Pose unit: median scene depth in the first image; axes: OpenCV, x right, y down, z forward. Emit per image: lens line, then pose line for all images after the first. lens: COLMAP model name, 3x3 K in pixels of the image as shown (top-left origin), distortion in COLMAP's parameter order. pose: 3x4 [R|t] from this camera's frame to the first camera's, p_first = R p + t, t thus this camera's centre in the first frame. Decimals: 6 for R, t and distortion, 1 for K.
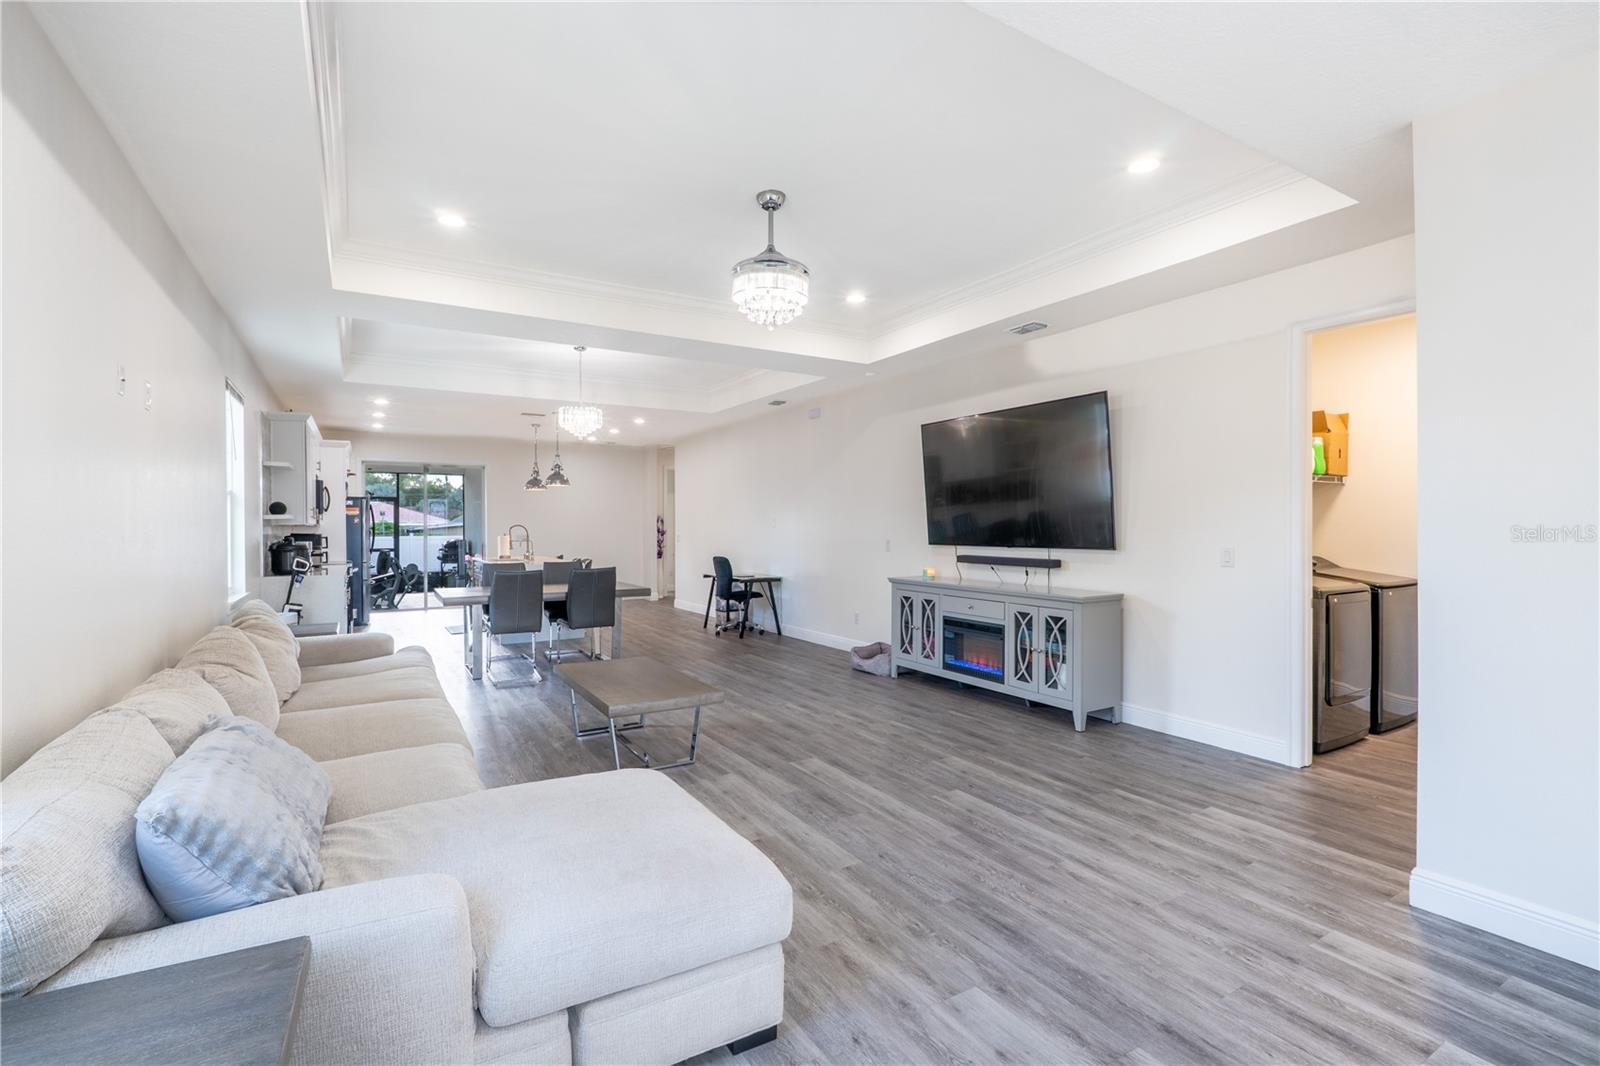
lens RADIAL K [[732.3, 0, 805.3], [0, 732.3, 535.3], [0, 0, 1]] dist [-0.004206, 0.000370]
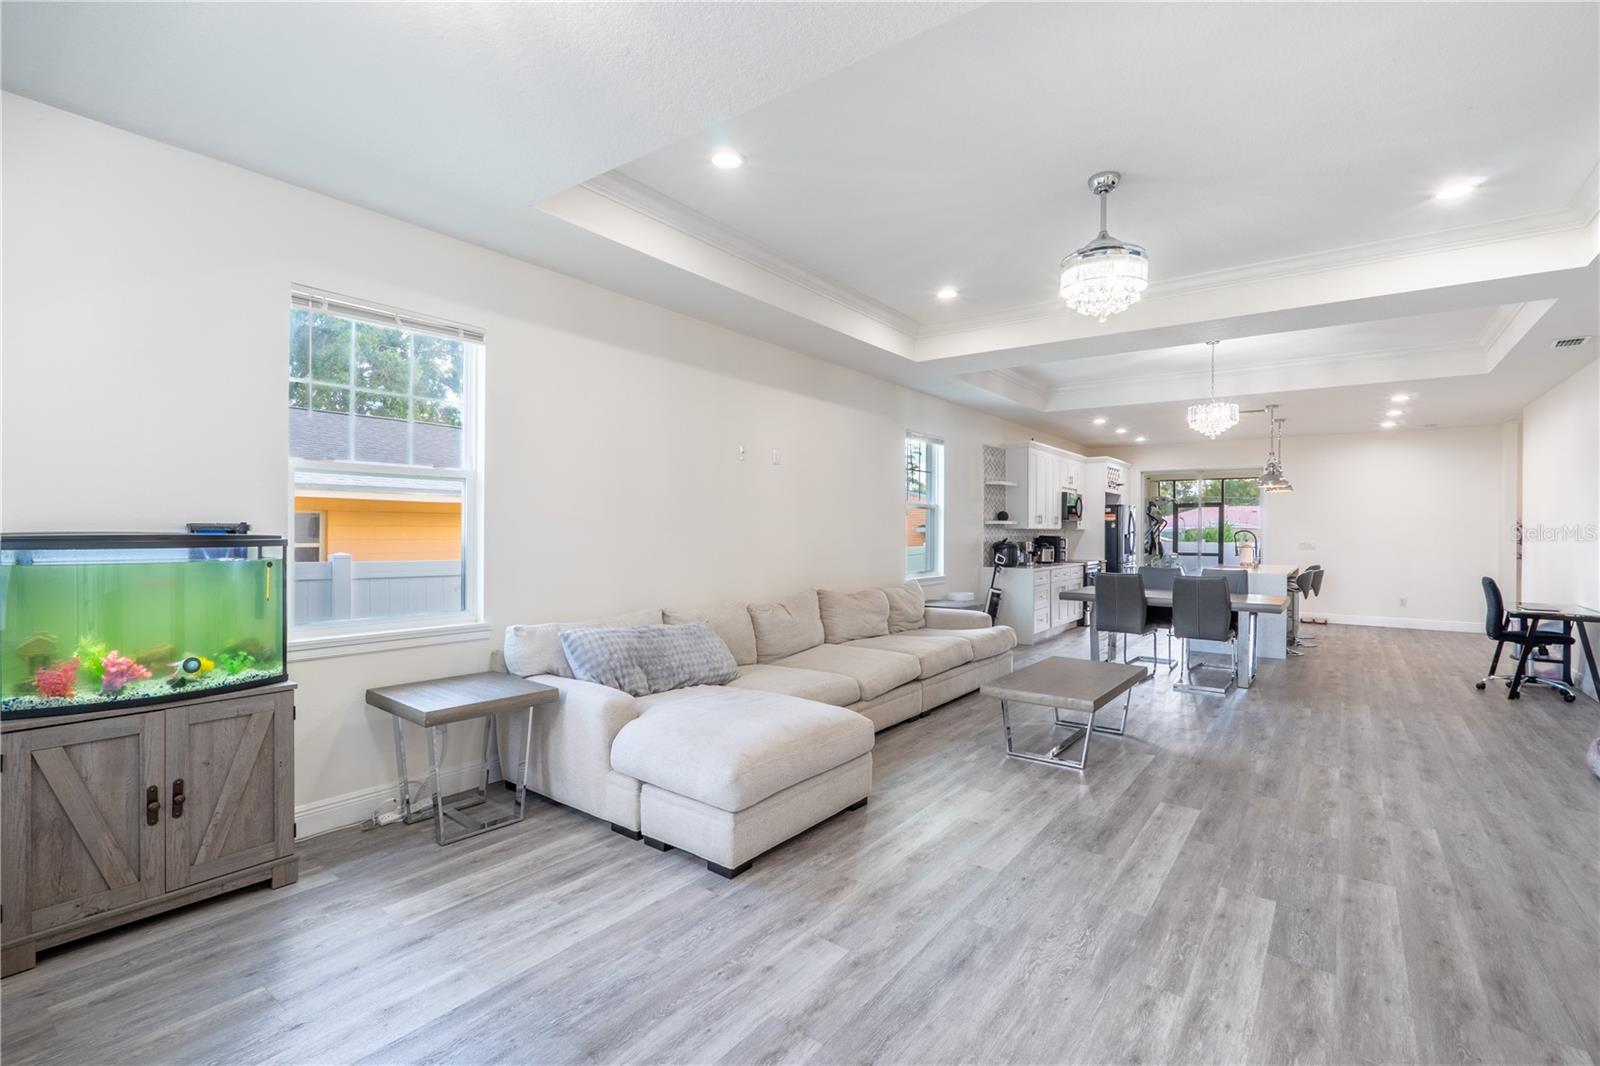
lens RADIAL K [[732.3, 0, 784.5], [0, 732.3, 532.3], [0, 0, 1]] dist [-0.004206, 0.000370]
pose [[0.359095, 0.010339, -0.933244, 0.667247], [-0.023101, 0.999731, 0.002187, -0.001224], [0.933015, 0.020774, 0.359237, 0.282086]]
